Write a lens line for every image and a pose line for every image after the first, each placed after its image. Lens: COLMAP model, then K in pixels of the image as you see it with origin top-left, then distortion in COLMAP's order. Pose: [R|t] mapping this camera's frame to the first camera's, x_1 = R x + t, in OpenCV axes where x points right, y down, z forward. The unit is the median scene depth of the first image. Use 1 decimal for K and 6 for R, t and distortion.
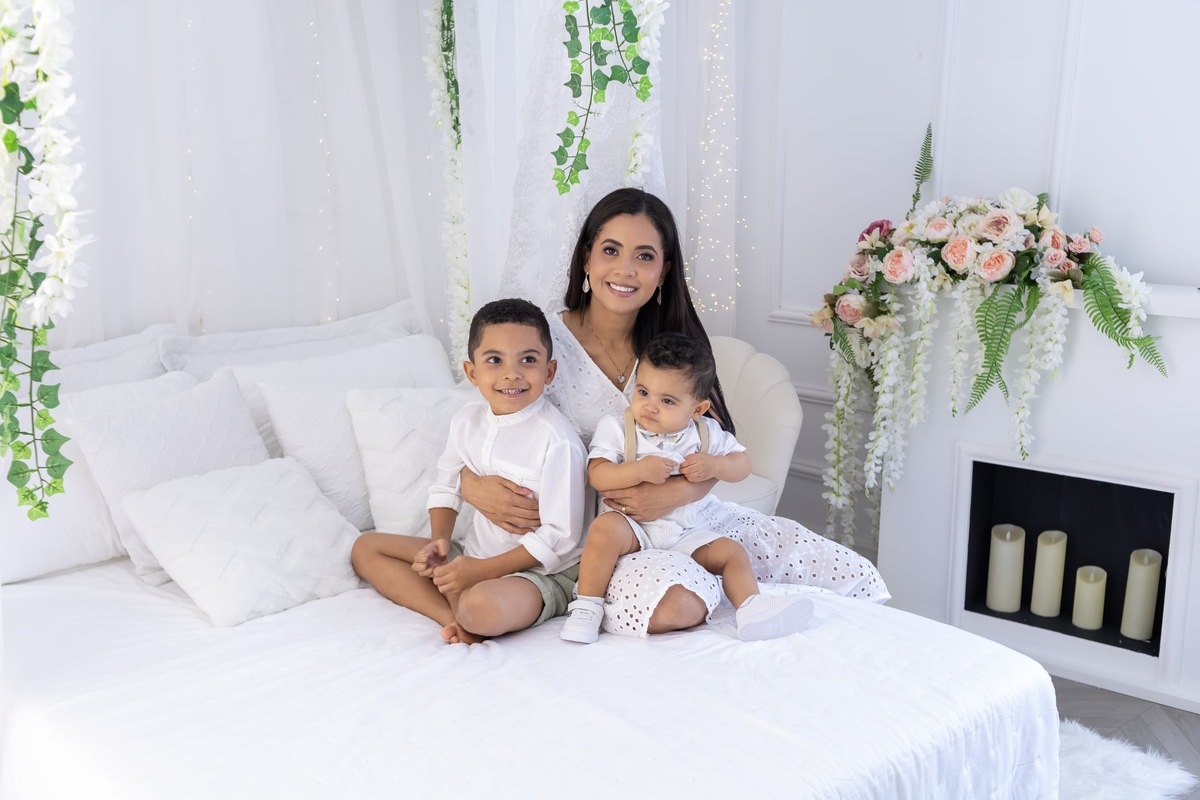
lens RADIAL K [[1150.0, 0, 600.0], [0, 1150.0, 400.0], [0, 0, 1]] dist [-0.009176, 0.006567]
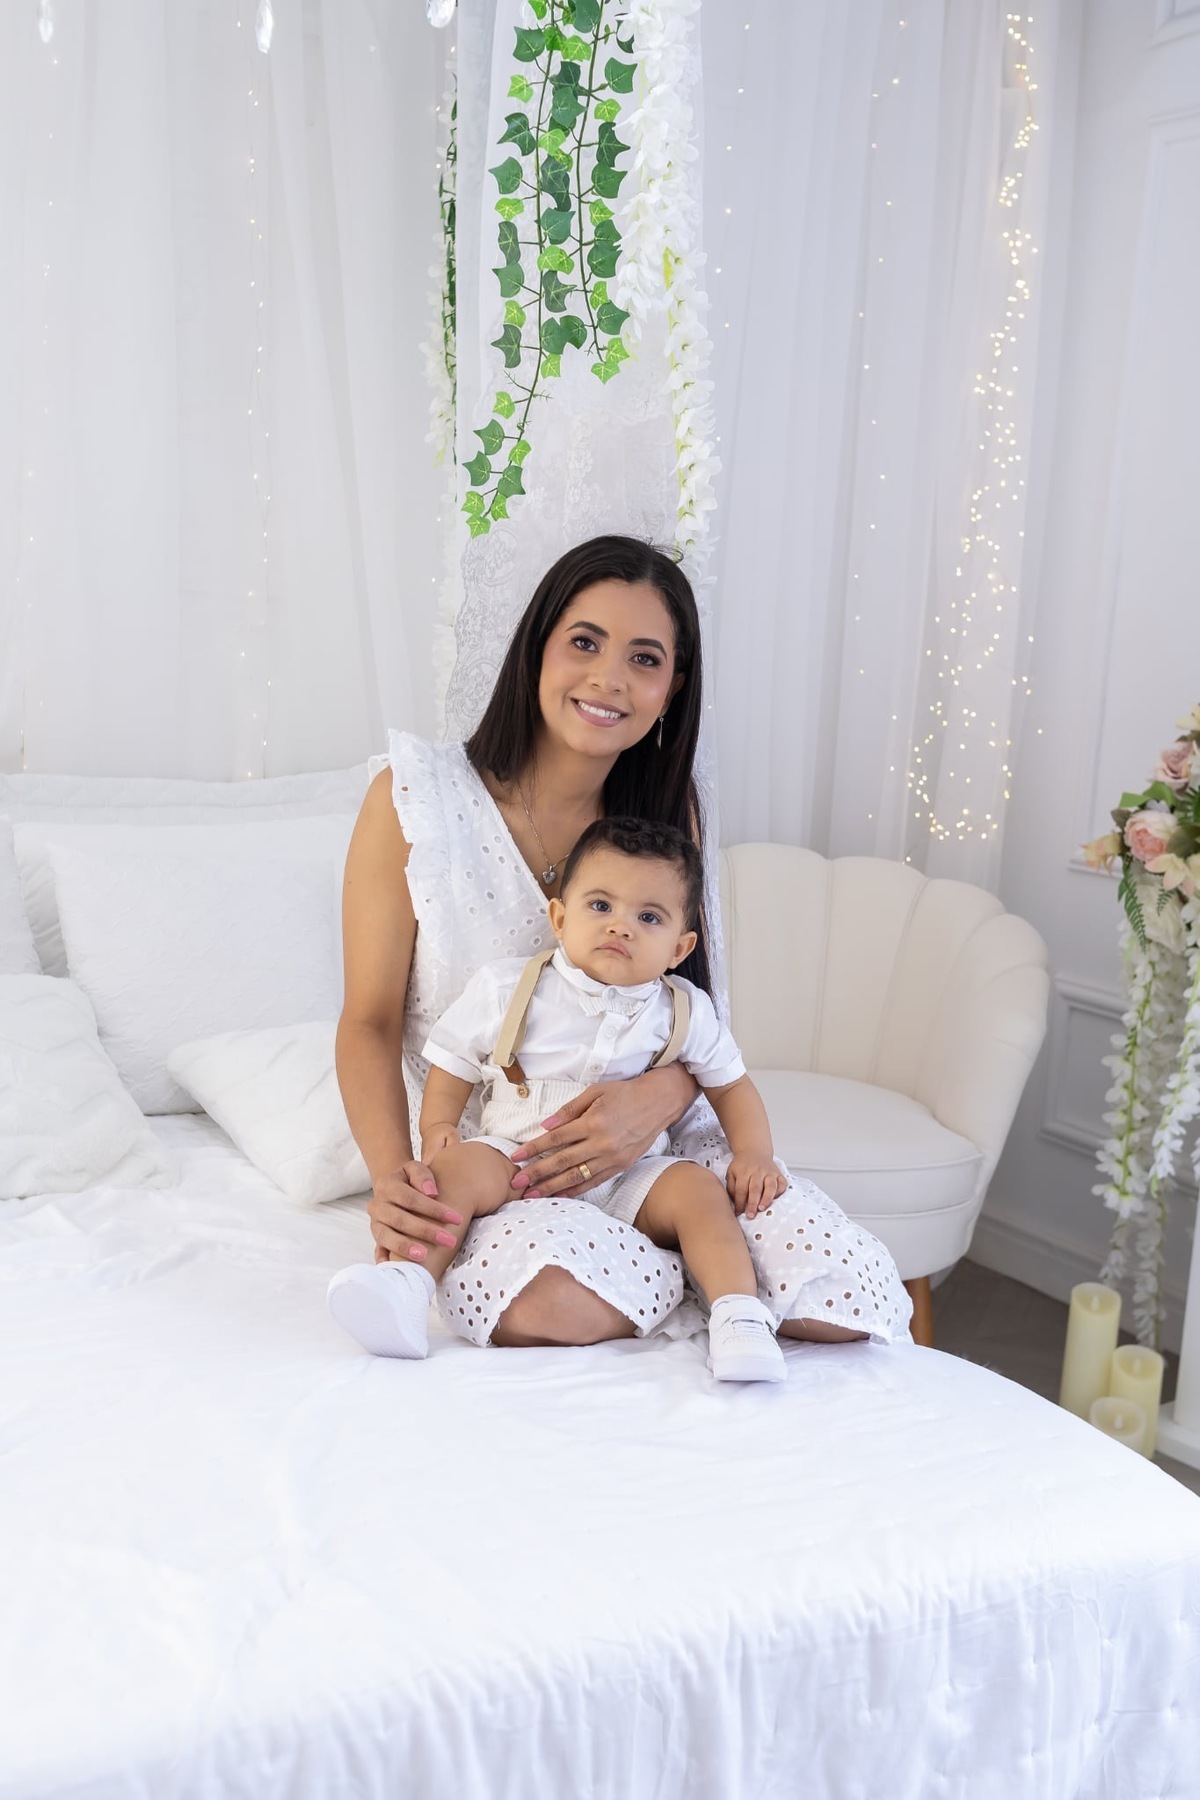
lens RADIAL K [[1913.4, 0, 580.4], [0, 1913.4, 862.6], [0, 0, 1]] dist [-0.017588, -0.019329]
pose [[0.968159, 0.096749, -0.230885, 0.176348], [-0.116523, 0.990459, -0.073570, 0.029958], [0.221565, 0.098131, 0.970196, 0.084051]]
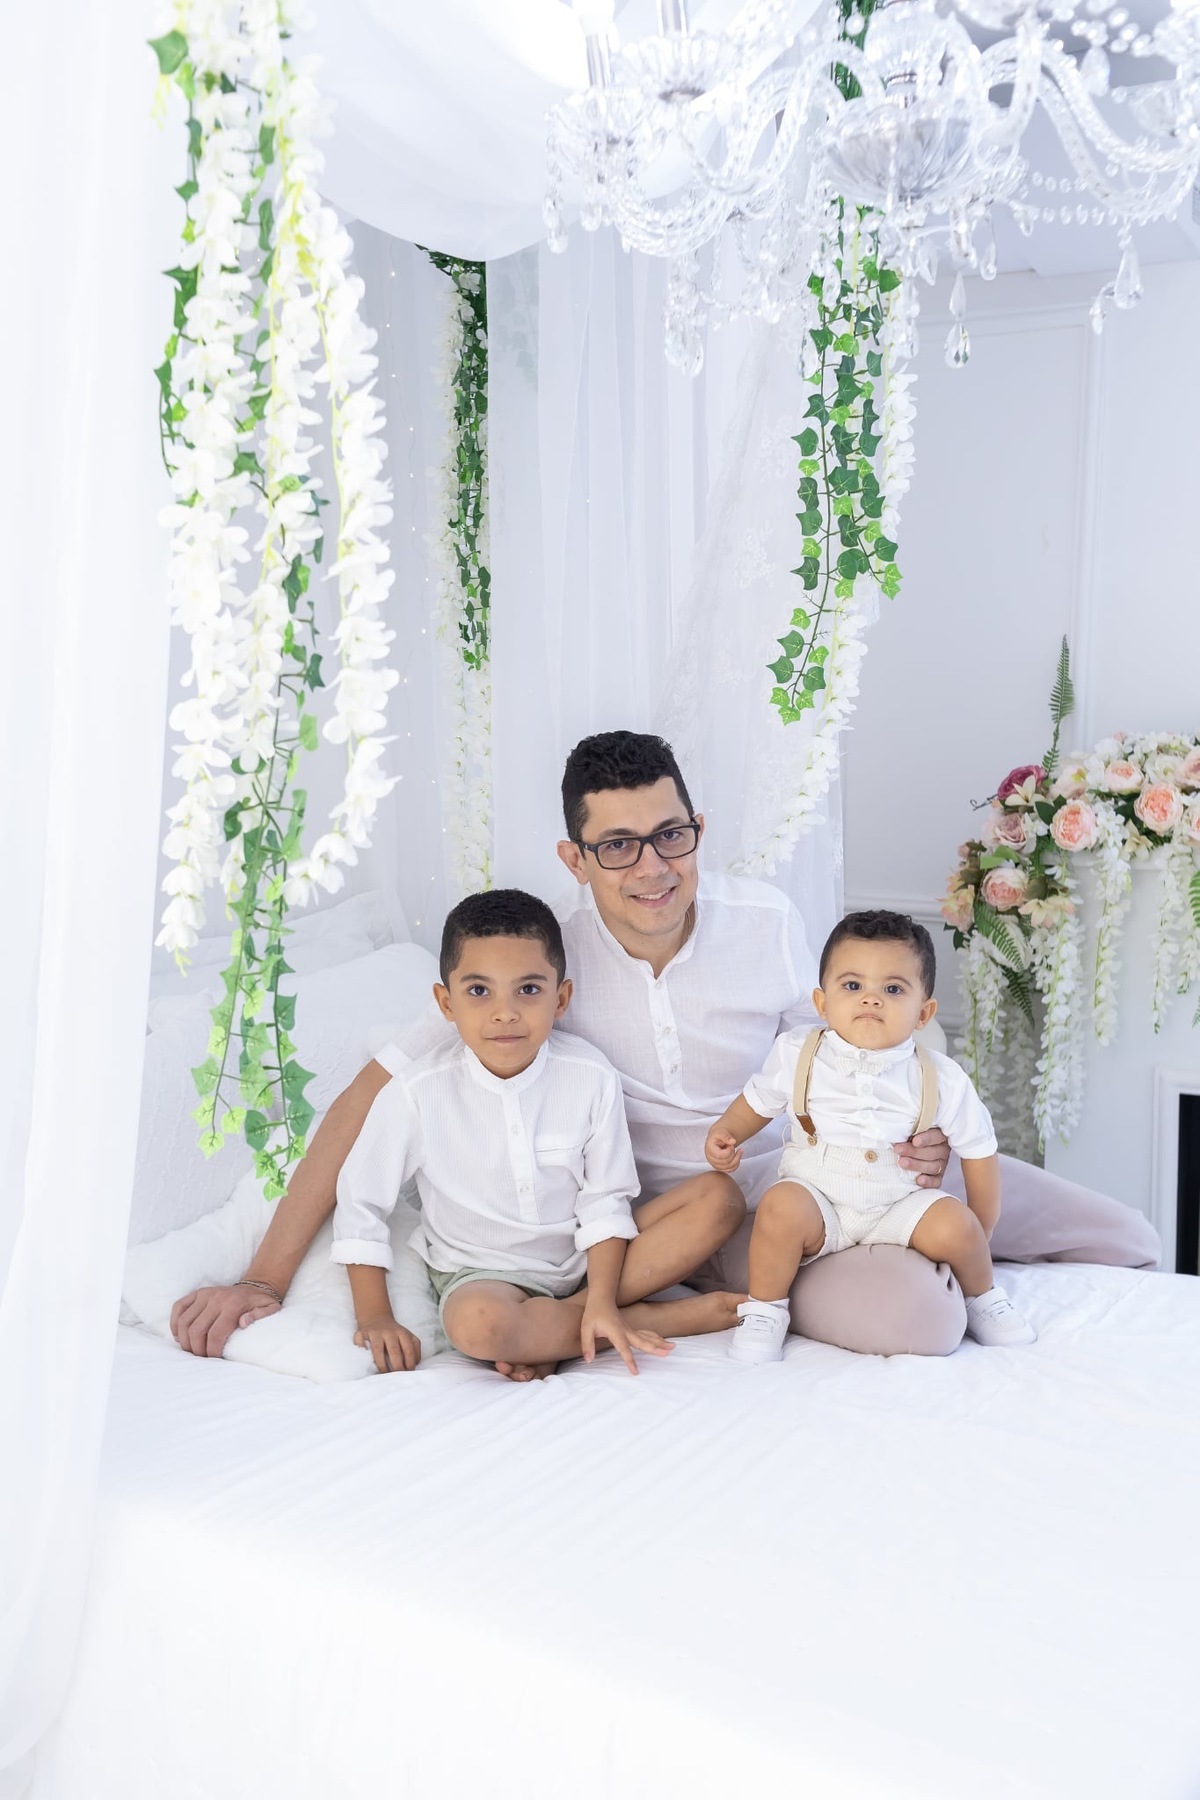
lens RADIAL K [[1778.7, 0, 593.5], [0, 1778.7, 900.4], [0, 0, 1]] dist [-0.001960, -0.000975]
pose [[0.979908, -0.026096, 0.197735, -0.264493], [0.044777, 0.994880, -0.090601, 0.017586], [-0.194359, 0.097634, 0.976060, -0.029239]]
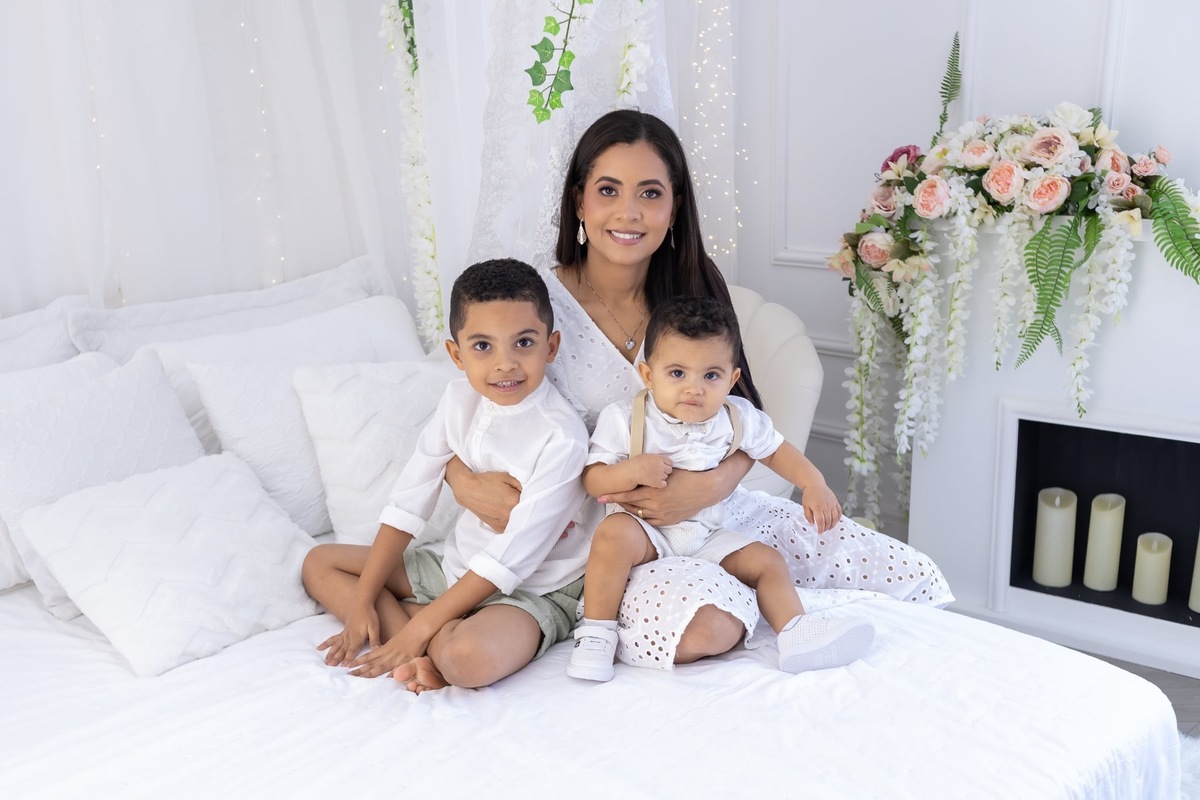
lens RADIAL K [[1168.3, 0, 601.1], [0, 1168.3, 404.4], [0, 0, 1]] dist [-0.001070, -0.005330]
pose [[0.999128, -0.035944, 0.021225, -0.013213], [0.034787, 0.998013, 0.052544, -0.017037], [-0.023072, -0.051760, 0.998393, 0.123246]]
